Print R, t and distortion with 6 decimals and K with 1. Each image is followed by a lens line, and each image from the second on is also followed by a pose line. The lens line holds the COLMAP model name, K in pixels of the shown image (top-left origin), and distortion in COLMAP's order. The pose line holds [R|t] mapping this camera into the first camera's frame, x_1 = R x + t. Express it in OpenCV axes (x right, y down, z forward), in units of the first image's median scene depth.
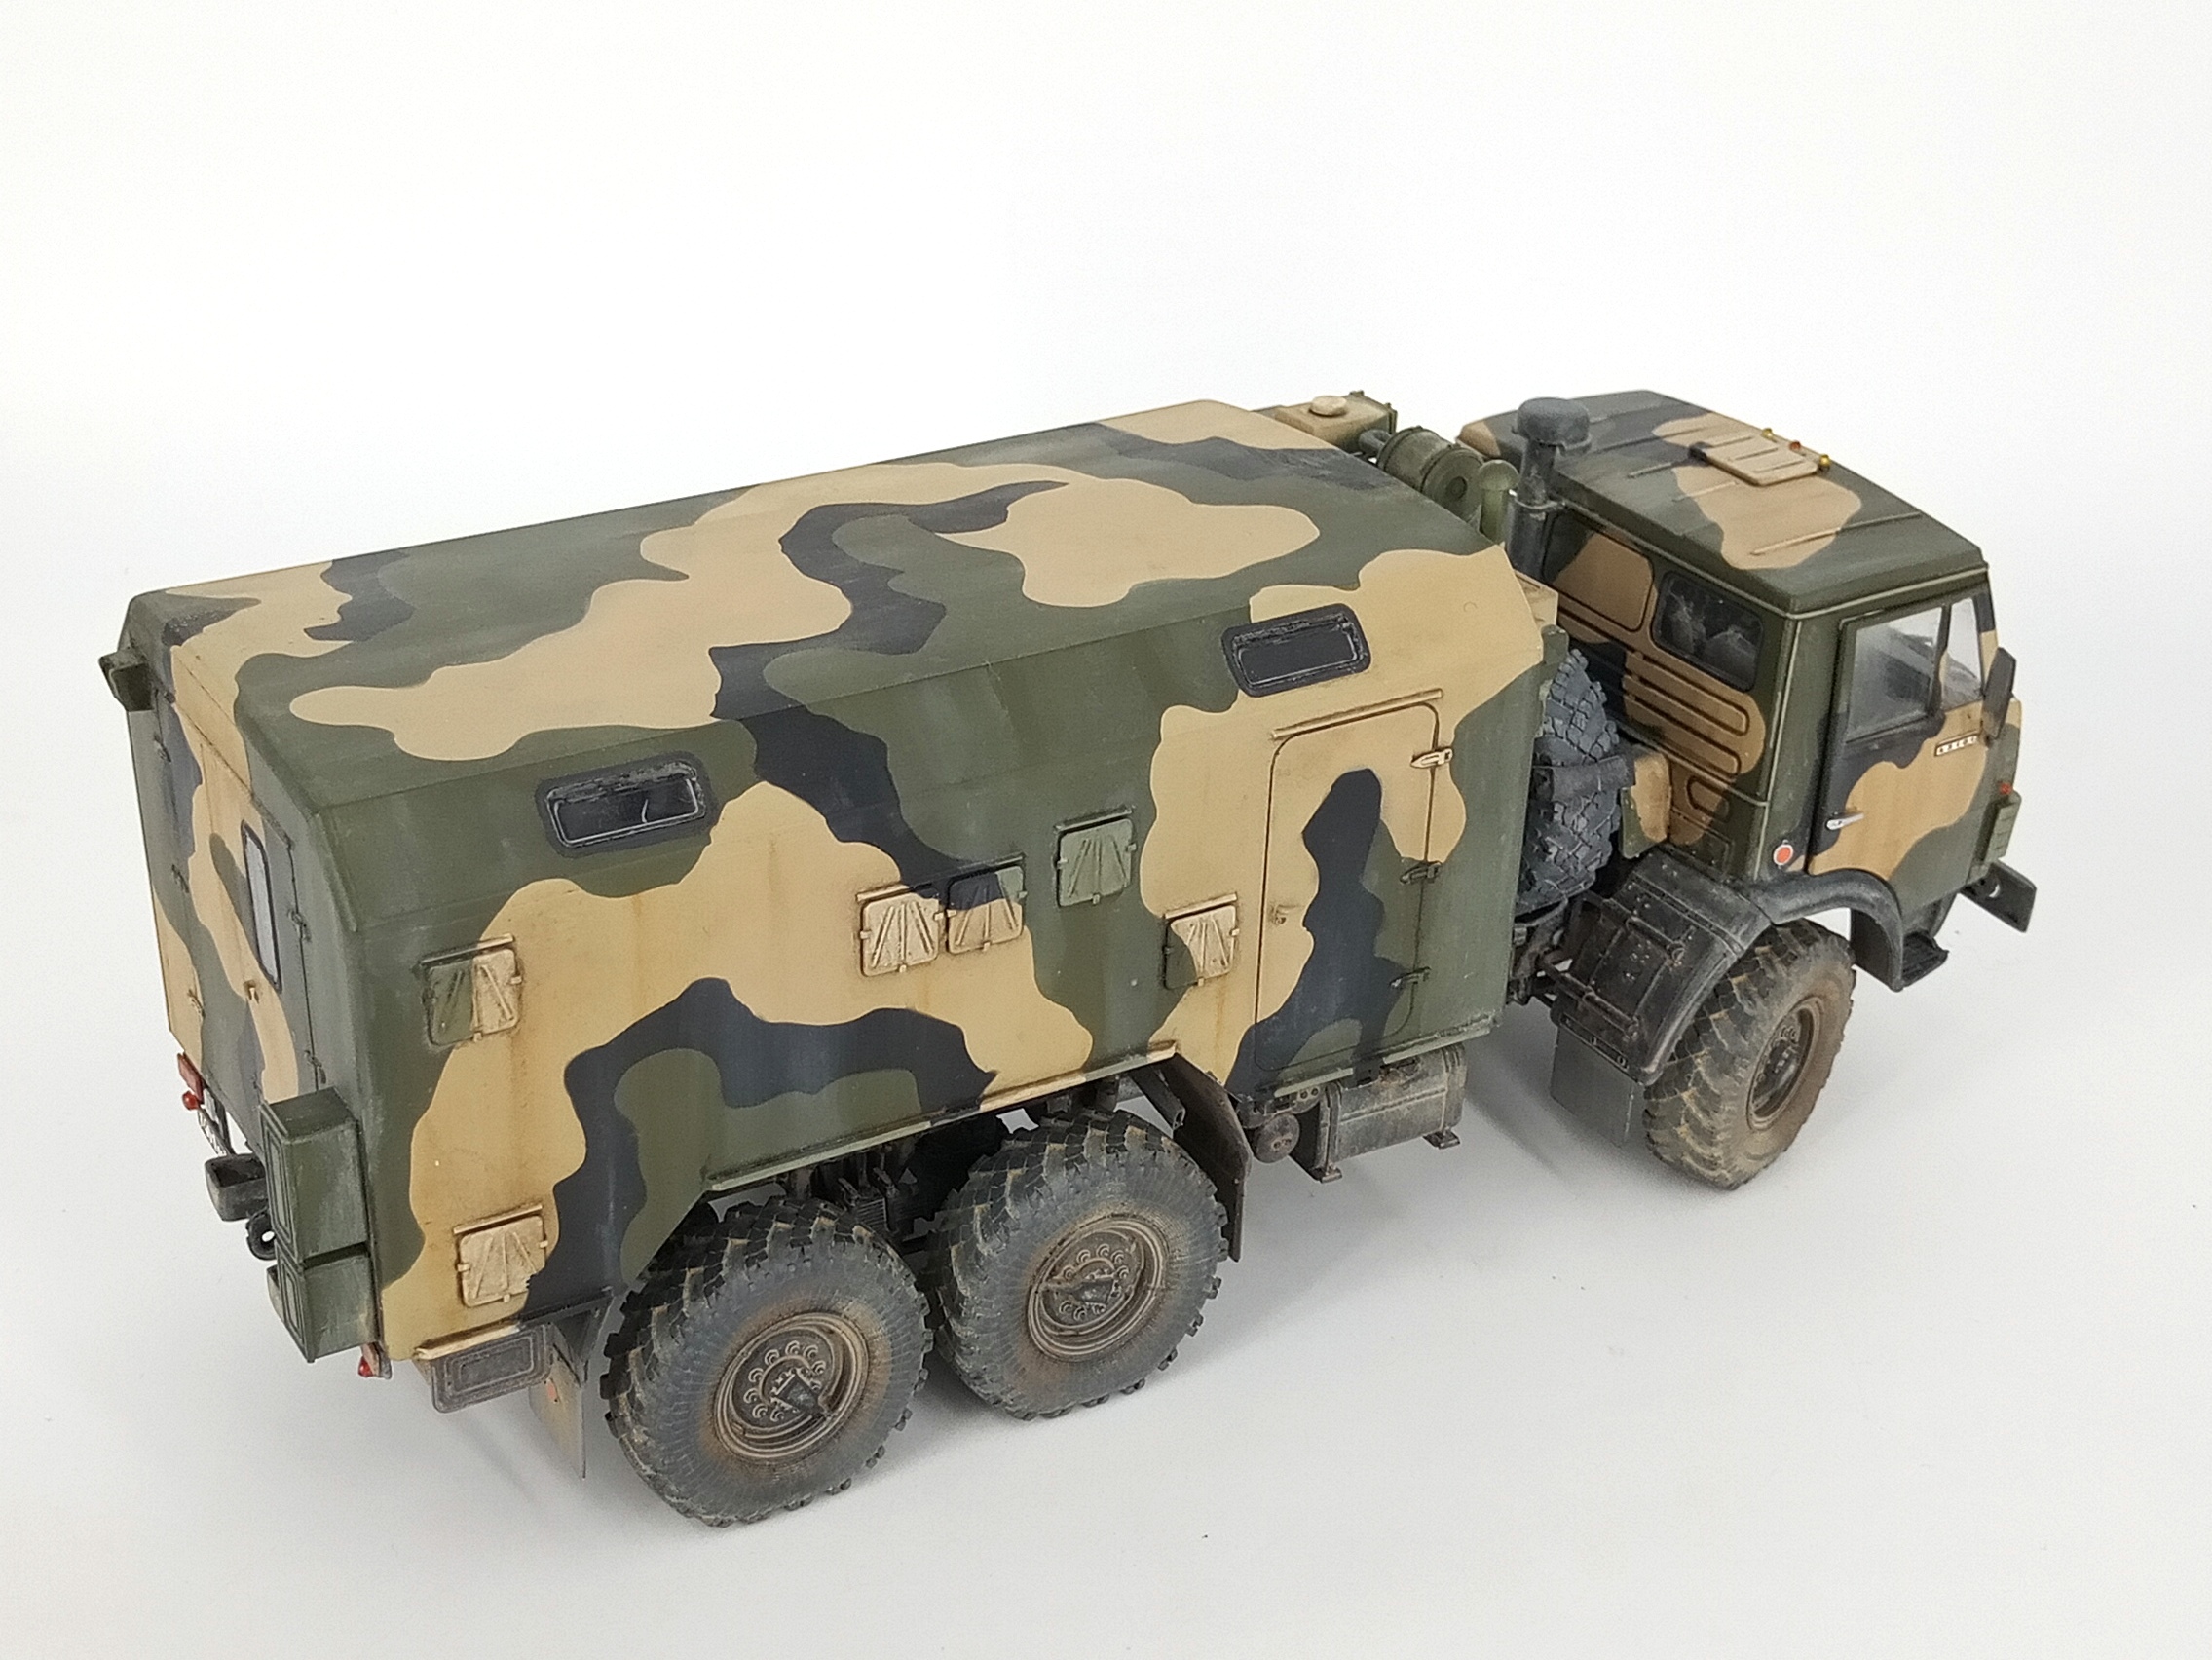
lens RADIAL K [[2864.8, 0, 957.7], [0, 2864.8, 822.9], [0, 0, 1]] dist [0.174438, -0.848024]
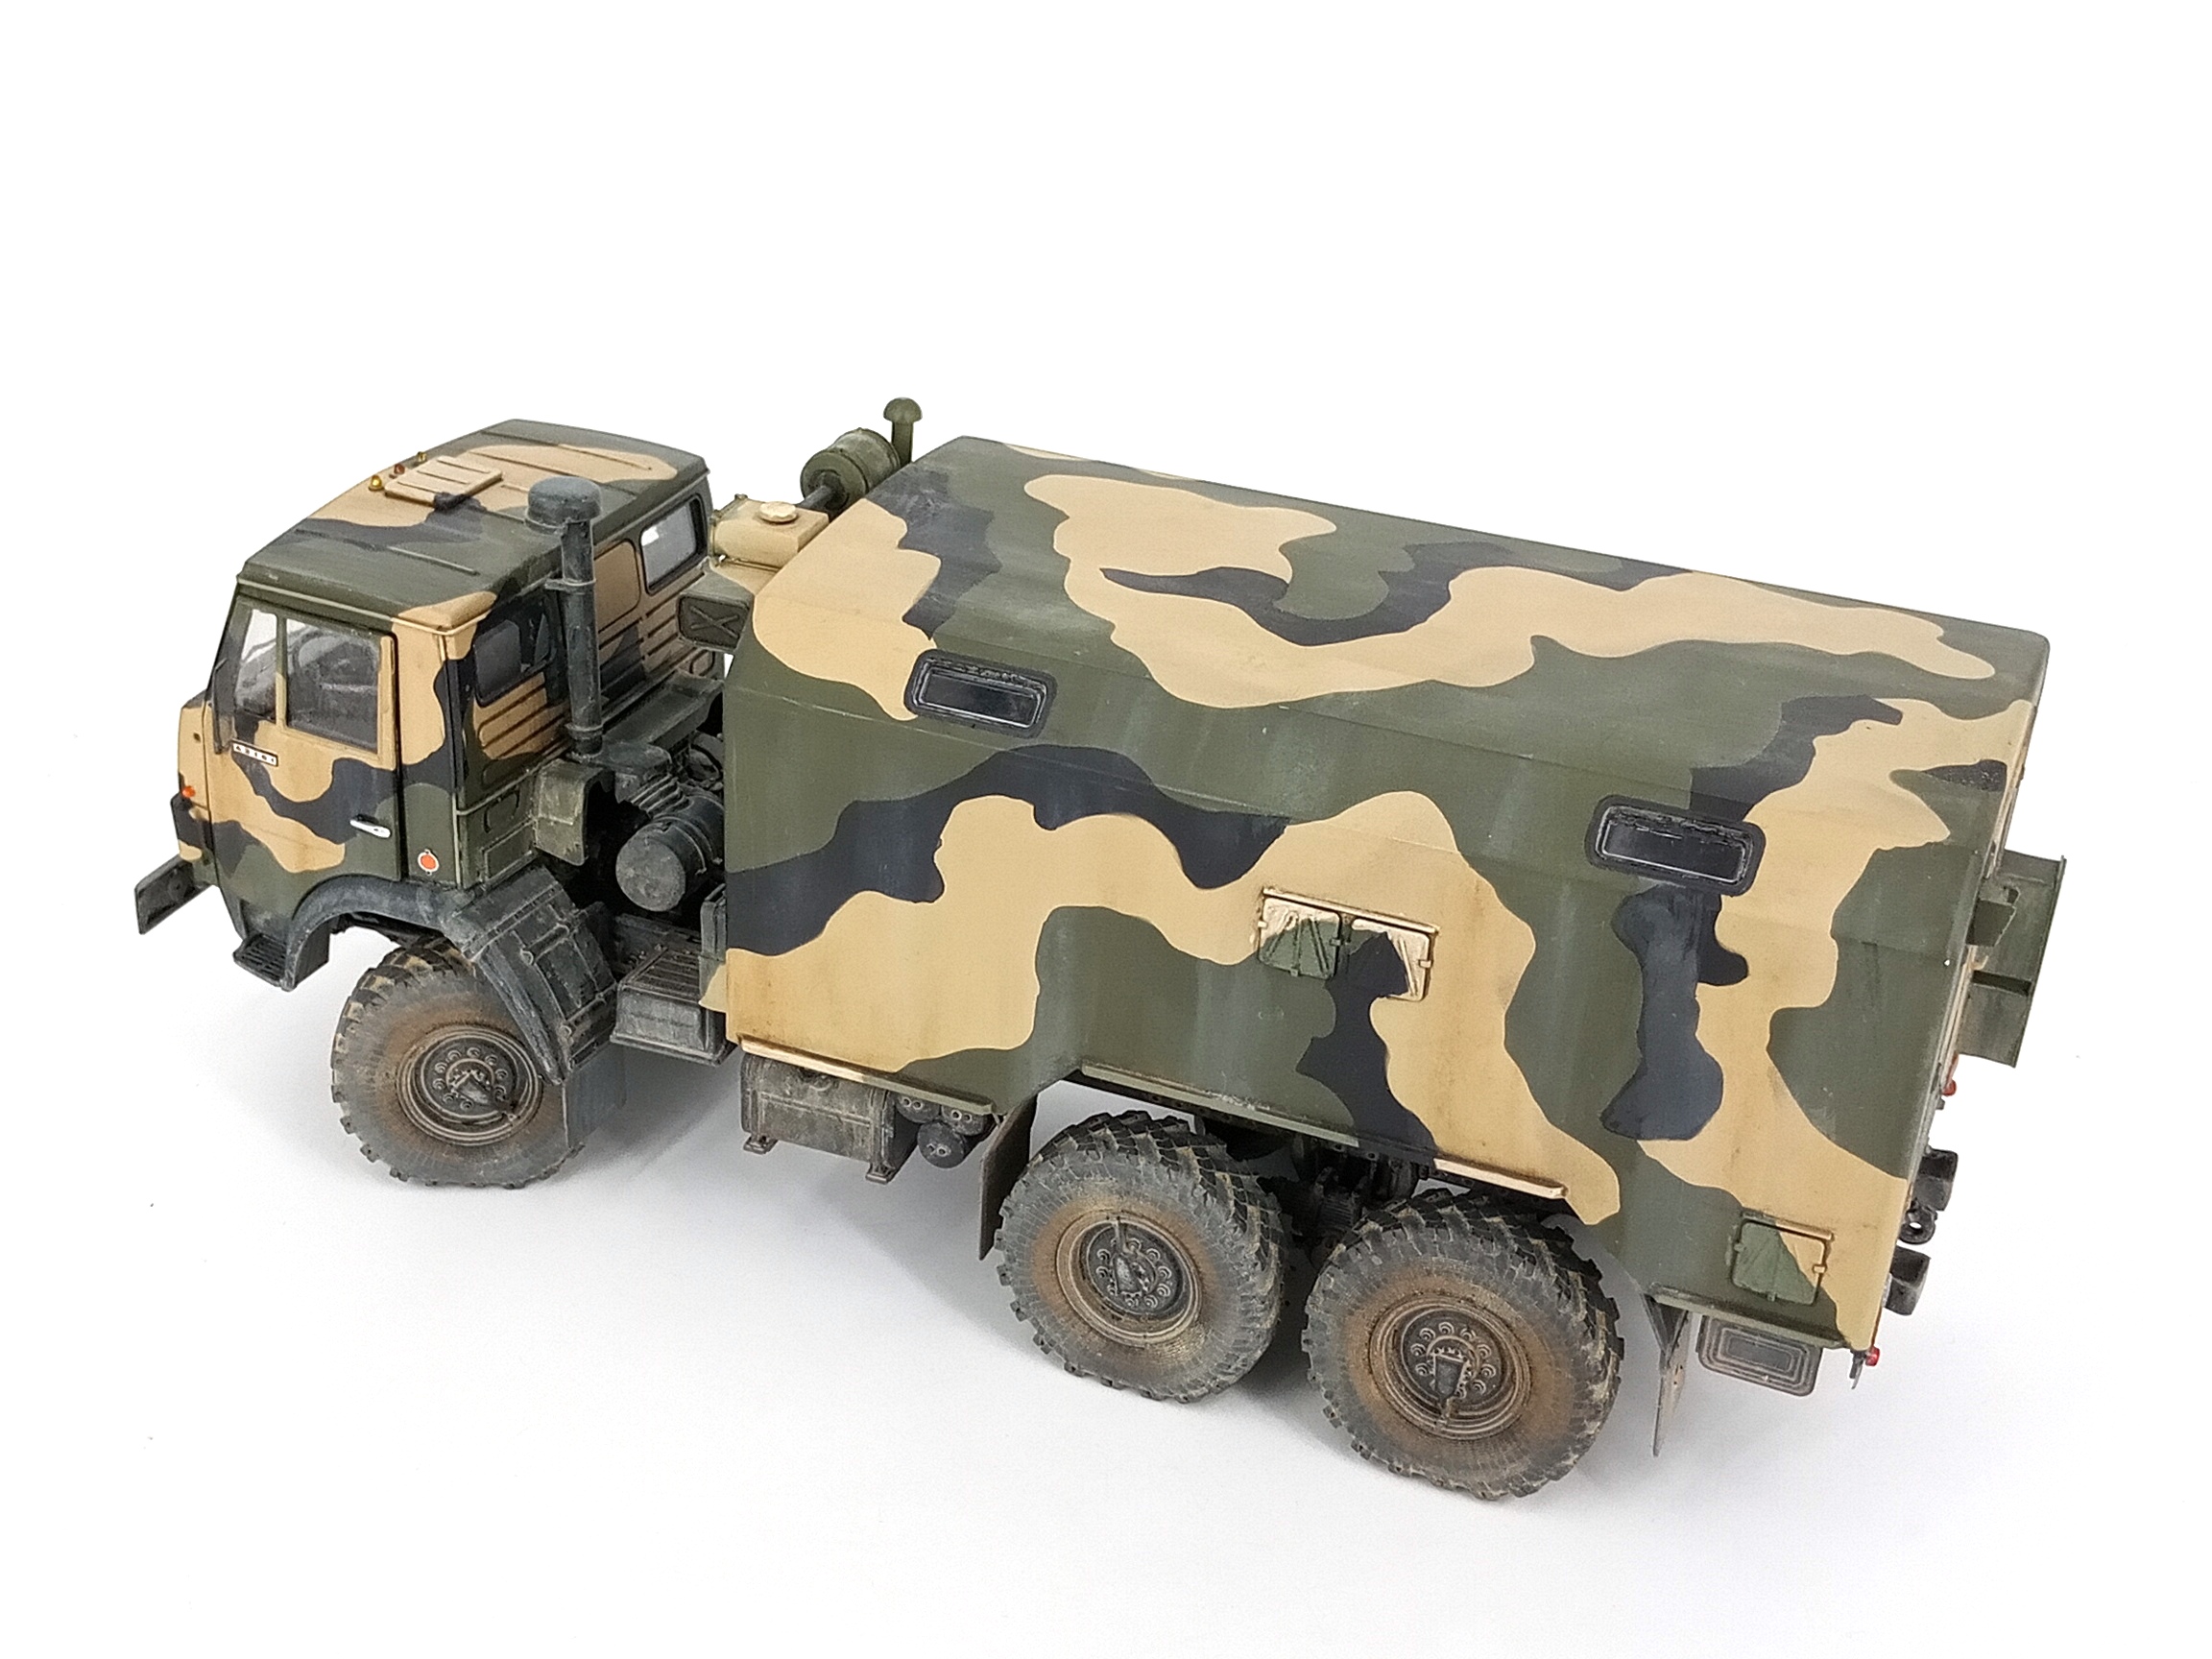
lens RADIAL K [[2864.6, 0, 957.7], [0, 2864.6, 822.4], [0, 0, 1]] dist [0.174438, -0.848024]
pose [[-0.598299, -0.404339, 0.691772, -0.703399], [0.340428, 0.653276, 0.676268, -0.803365], [-0.725360, 0.640109, -0.253206, 1.424981]]
